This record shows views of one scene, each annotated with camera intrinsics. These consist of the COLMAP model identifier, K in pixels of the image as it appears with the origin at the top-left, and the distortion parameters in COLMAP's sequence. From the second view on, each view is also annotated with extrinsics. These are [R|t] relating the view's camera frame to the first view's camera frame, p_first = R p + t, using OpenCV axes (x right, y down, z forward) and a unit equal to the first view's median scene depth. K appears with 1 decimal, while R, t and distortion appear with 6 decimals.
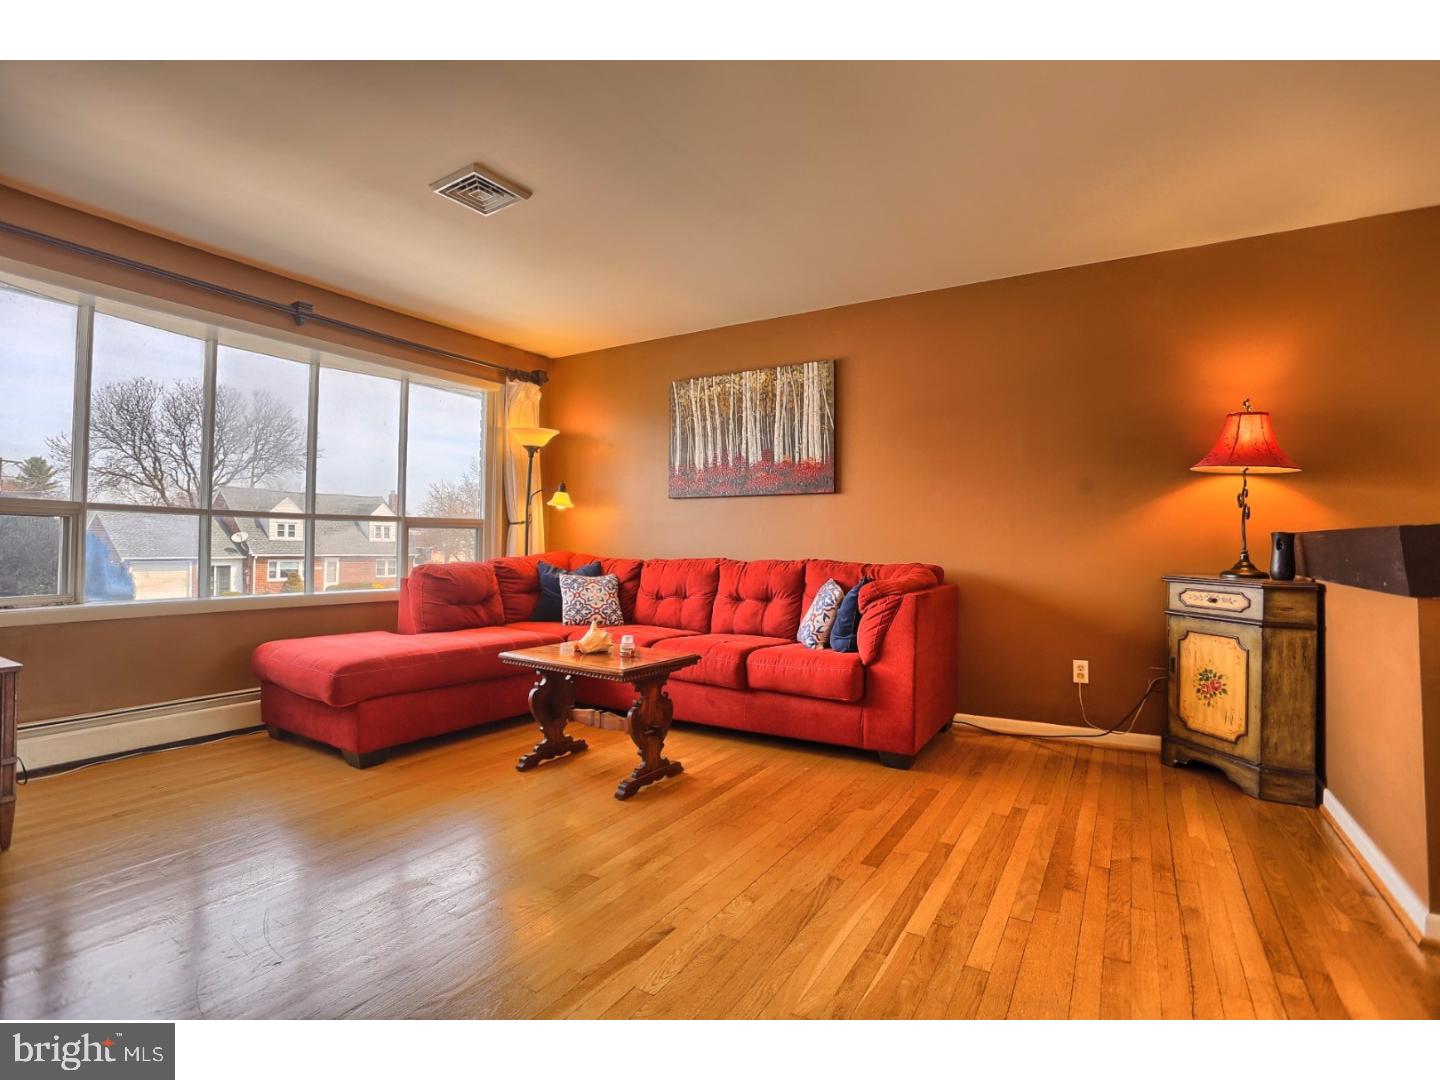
lens RADIAL K [[699.6, 0, 715.5], [0, 699.6, 533.8], [0, 0, 1]] dist [-0.067980, 0.026990]
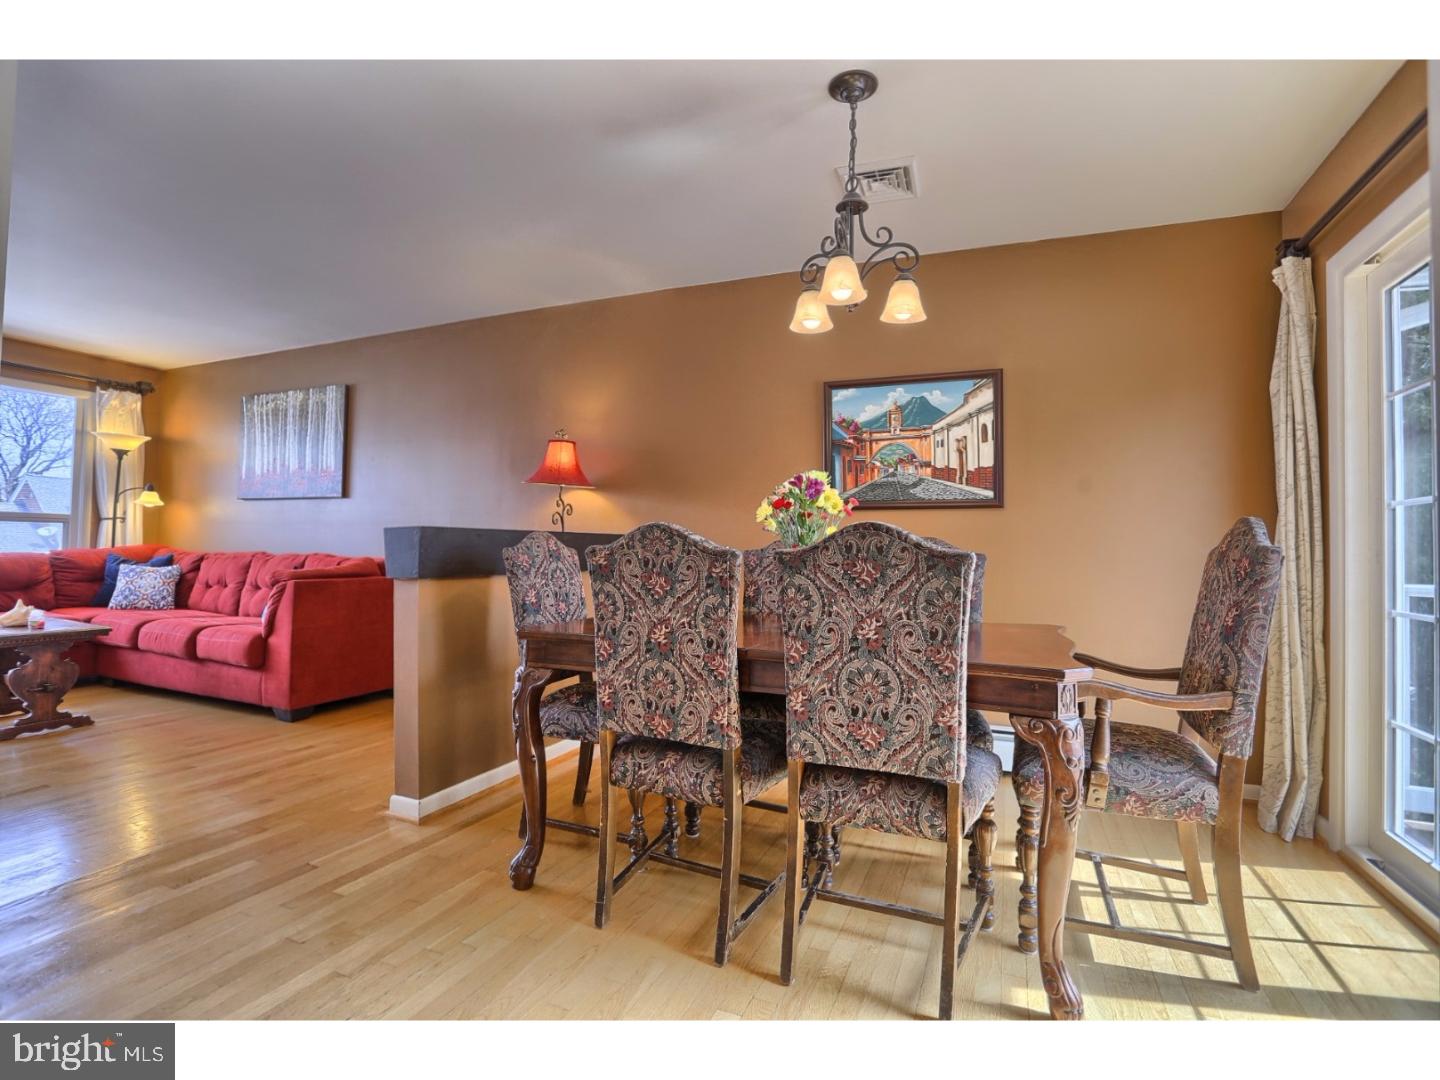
lens RADIAL K [[699.6, 0, 715.5], [0, 699.6, 533.8], [0, 0, 1]] dist [-0.067980, 0.026990]
pose [[0.990150, 0.015128, 0.139188, 0.583422], [-0.014694, 0.999883, -0.004145, -0.001698], [-0.139235, 0.002059, 0.990257, -0.214909]]
